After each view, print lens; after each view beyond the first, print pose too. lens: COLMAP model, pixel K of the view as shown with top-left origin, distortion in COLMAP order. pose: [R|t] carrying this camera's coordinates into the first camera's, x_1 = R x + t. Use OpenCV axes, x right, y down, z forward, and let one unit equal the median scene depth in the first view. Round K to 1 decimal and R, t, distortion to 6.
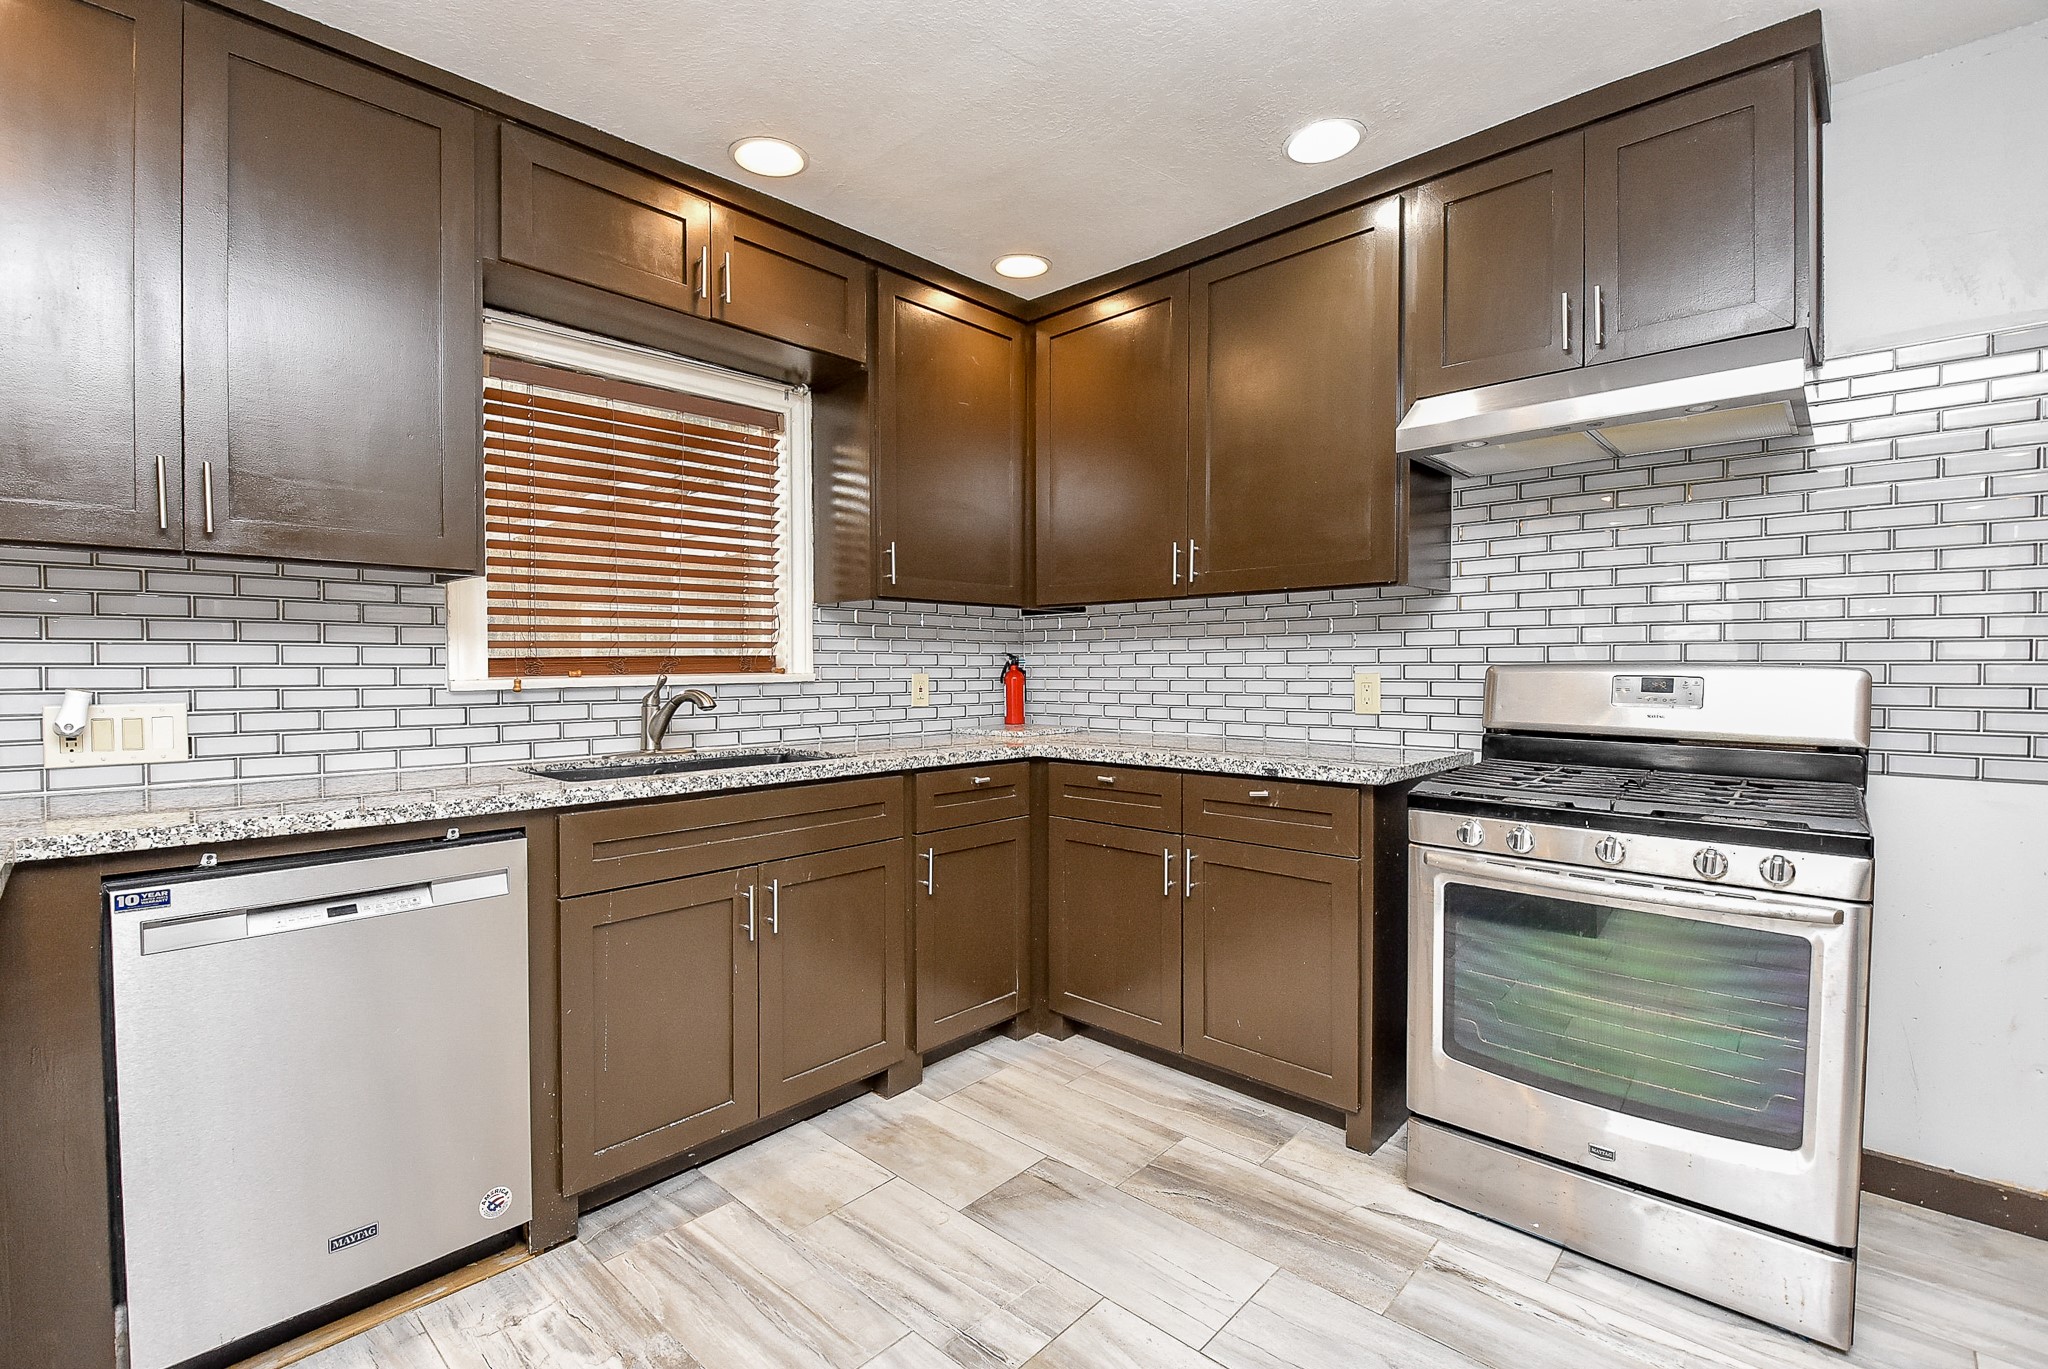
lens RADIAL K [[923.2, 0, 1021.0], [0, 923.2, 676.5], [0, 0, 1]] dist [0.024657, -0.008414]
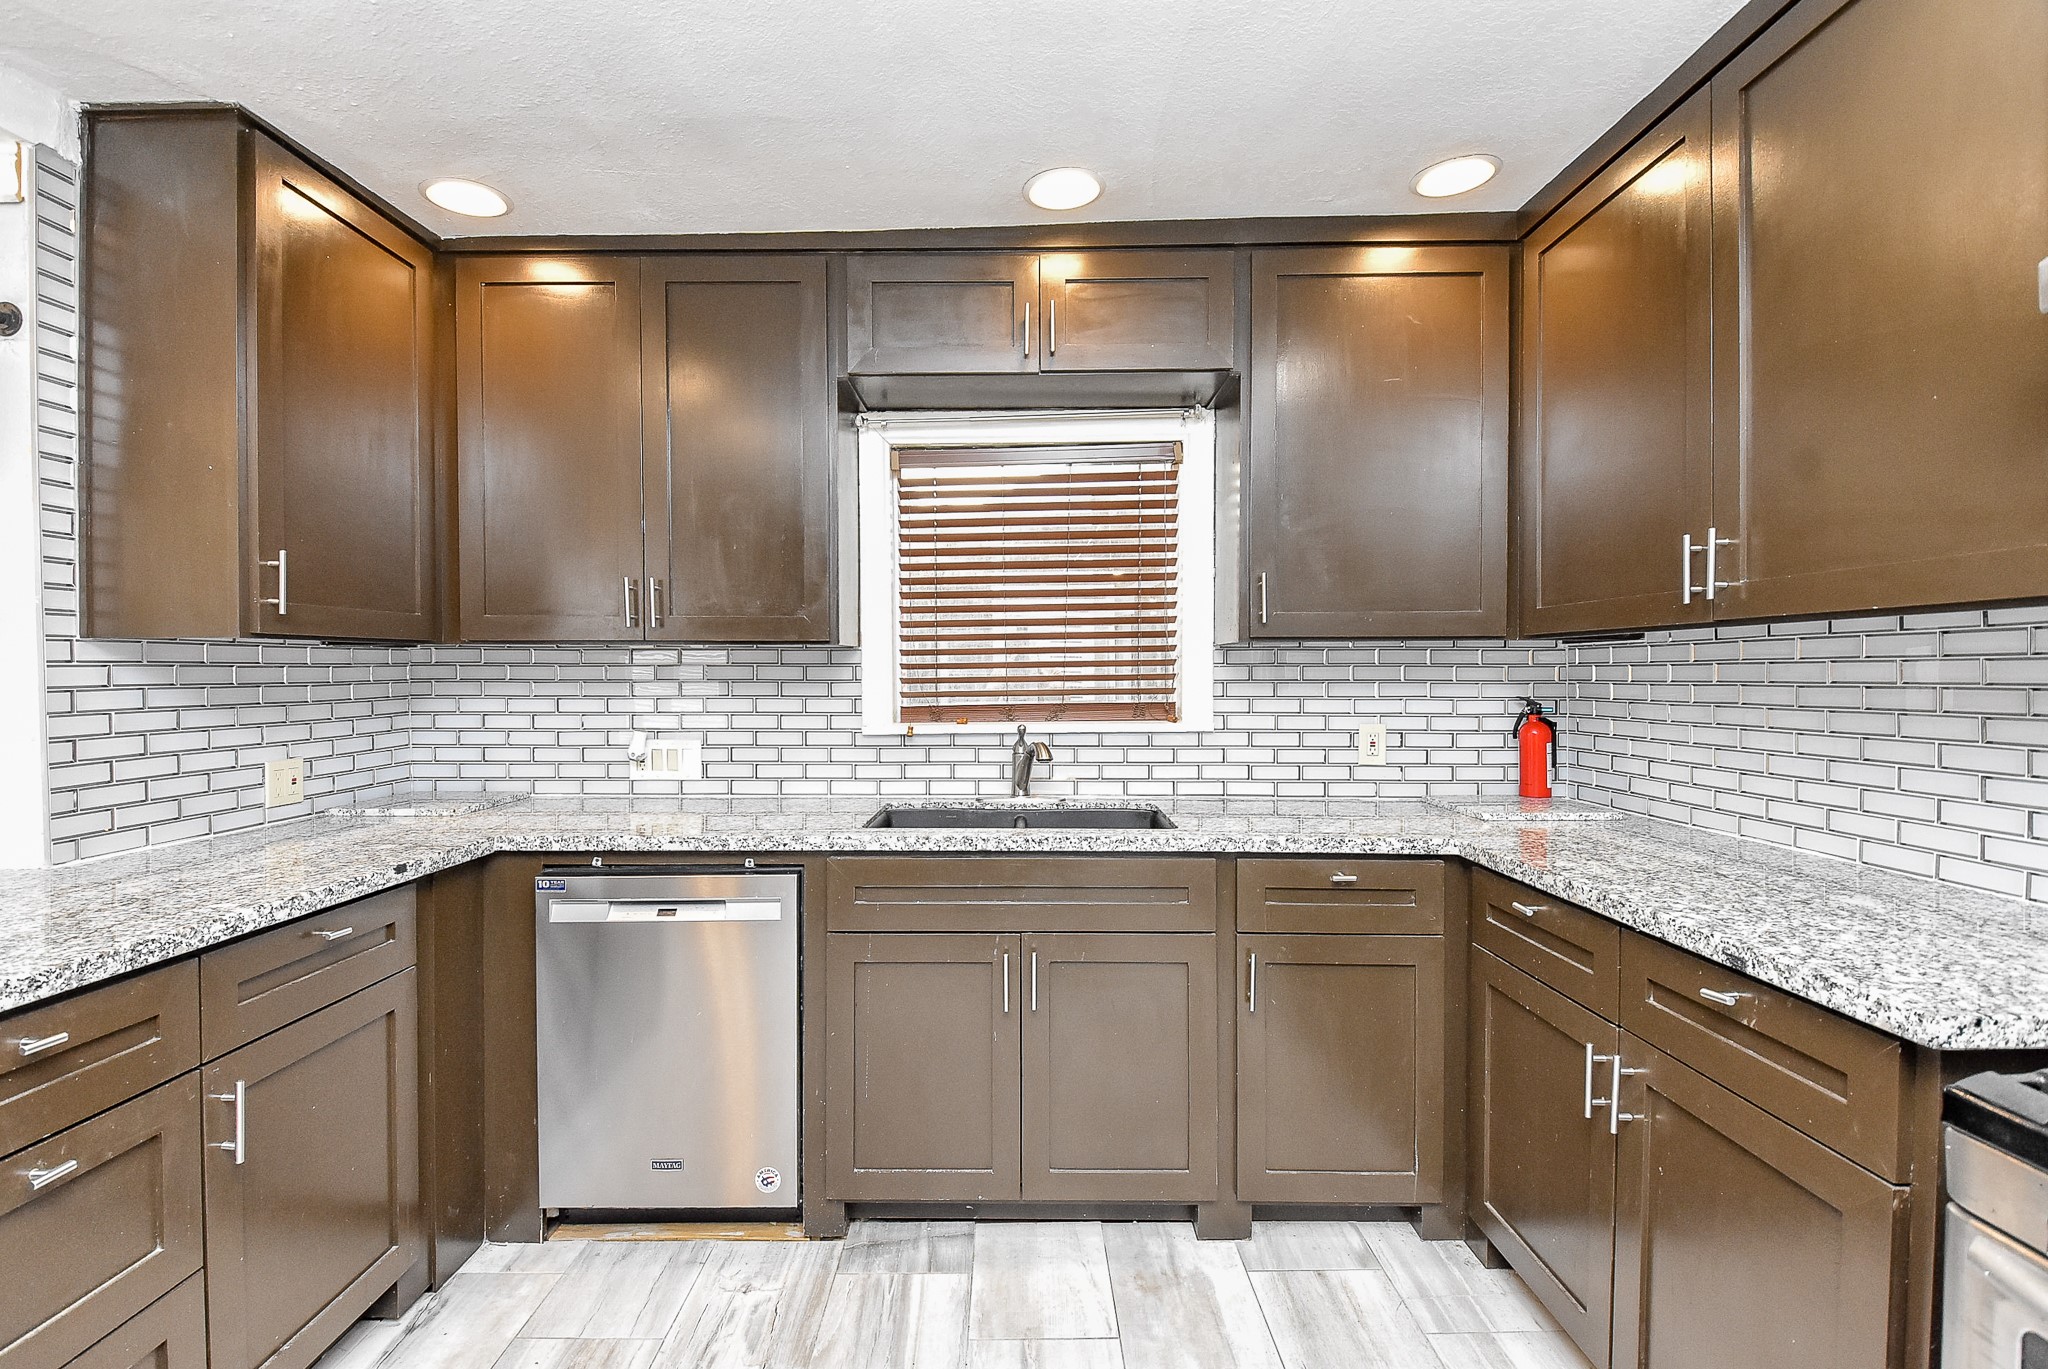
lens RADIAL K [[923.2, 0, 1014.3], [0, 923.2, 674.5], [0, 0, 1]] dist [0.024657, -0.008414]
pose [[0.676741, 0.004573, -0.736207, 0.388734], [-0.008294, 0.999965, -0.001413, -0.060087], [0.736175, 0.007062, 0.676755, 0.319027]]
